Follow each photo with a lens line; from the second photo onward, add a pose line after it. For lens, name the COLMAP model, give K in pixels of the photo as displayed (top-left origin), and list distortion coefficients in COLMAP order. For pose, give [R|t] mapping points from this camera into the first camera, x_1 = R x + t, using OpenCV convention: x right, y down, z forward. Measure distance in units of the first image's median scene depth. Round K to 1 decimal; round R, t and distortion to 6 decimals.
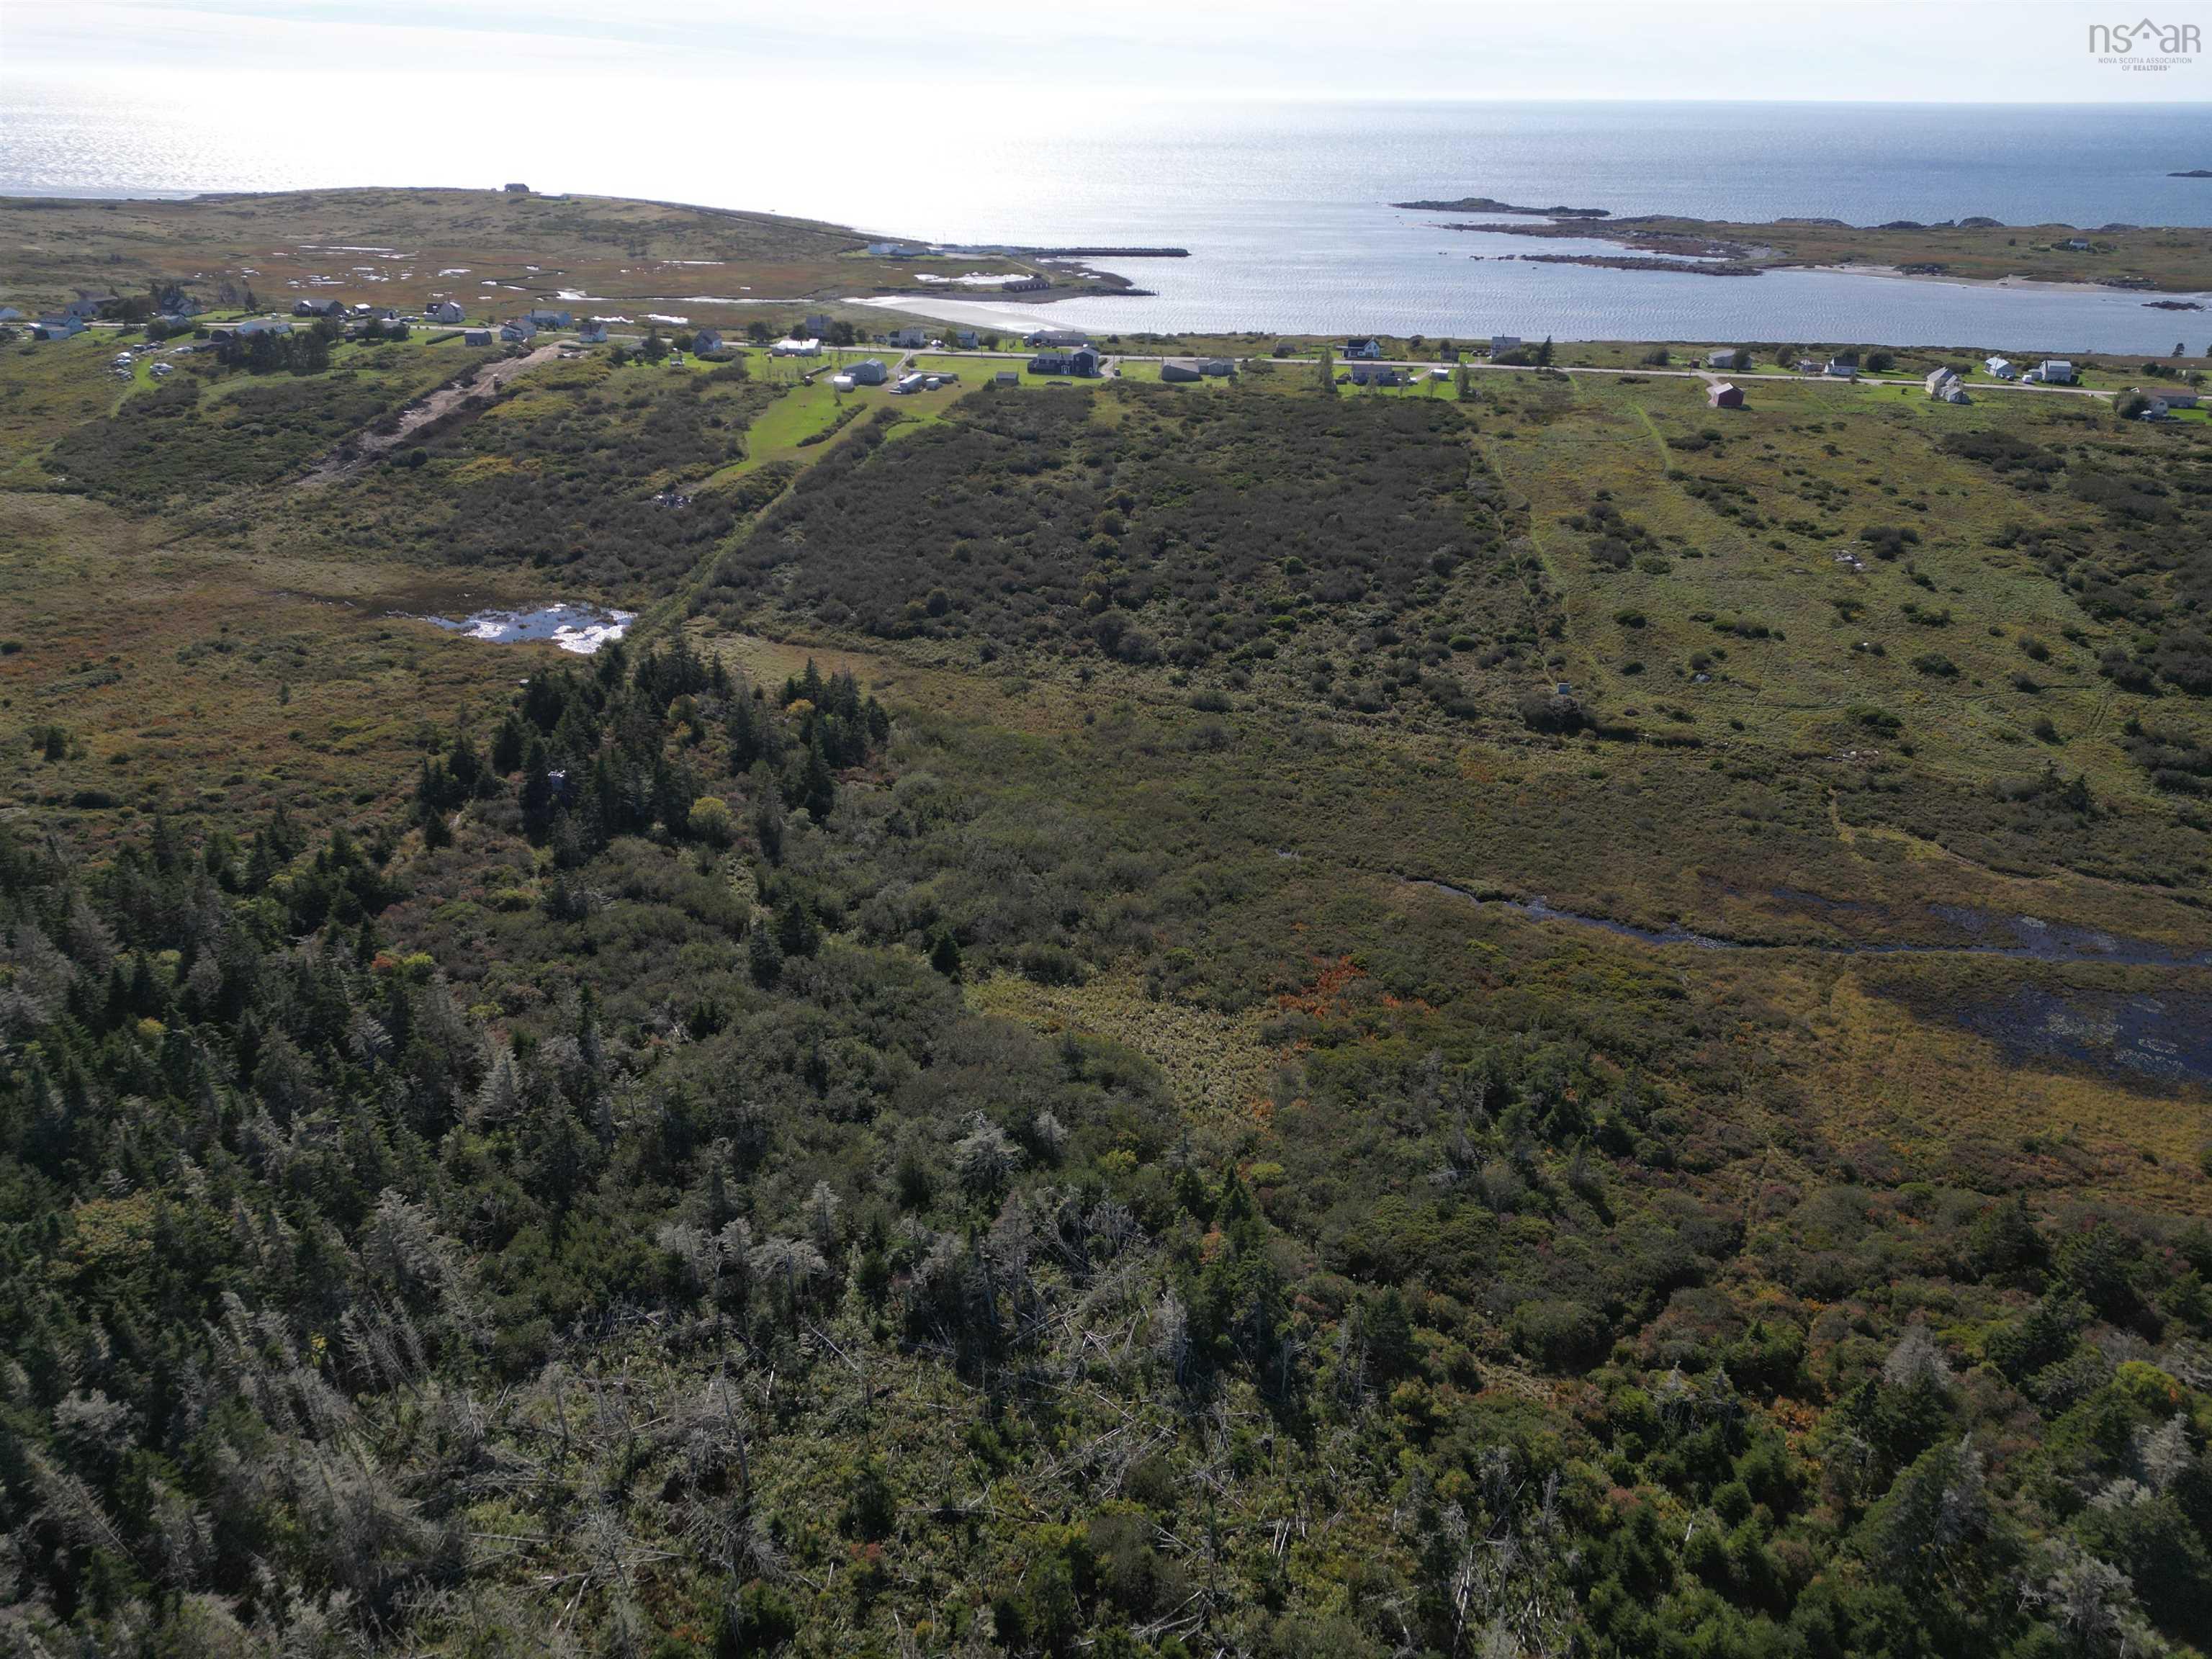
lens RADIAL K [[1533.9, 0, 1116.9], [0, 1533.9, 843.9], [0, 0, 1]] dist [0.079102, -0.072226]
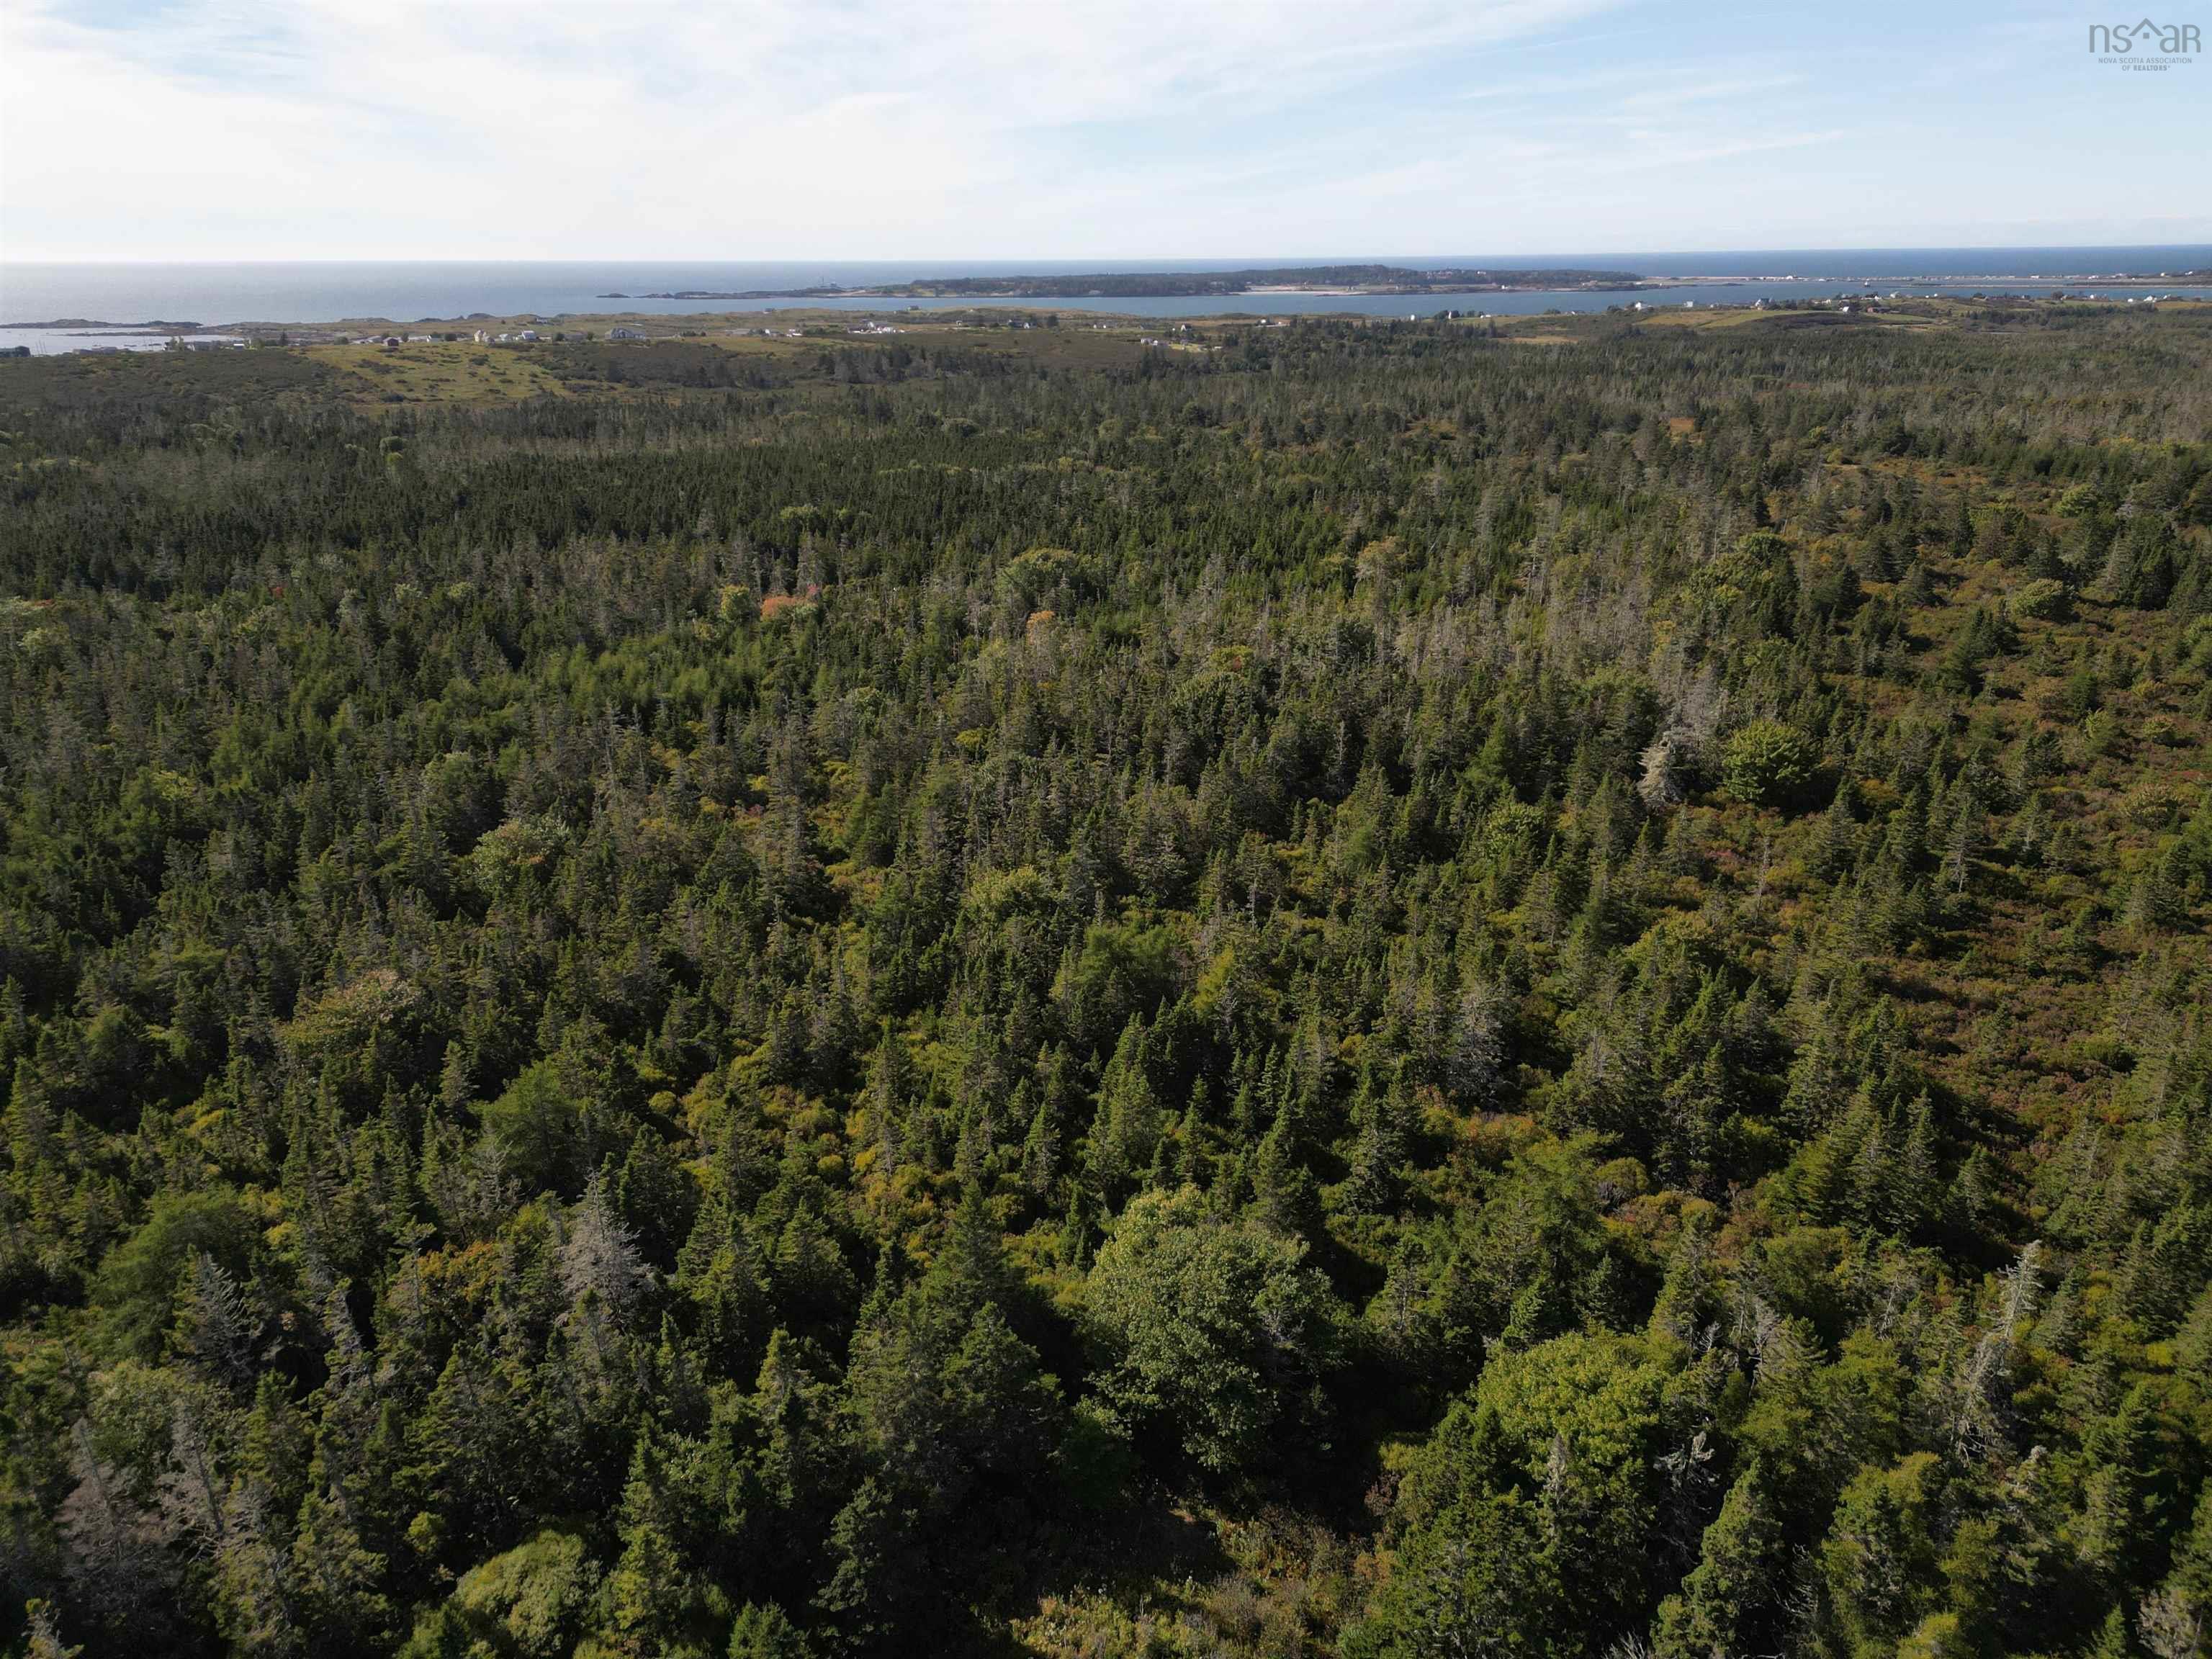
lens RADIAL K [[1533.9, 0, 1116.5], [0, 1533.9, 817.5], [0, 0, 1]] dist [0.079102, -0.072226]
pose [[0.663422, -0.271459, 0.697267, -0.776859], [0.340384, 0.939355, 0.041846, 0.717395], [-0.666340, 0.209577, 0.715589, -1.345560]]
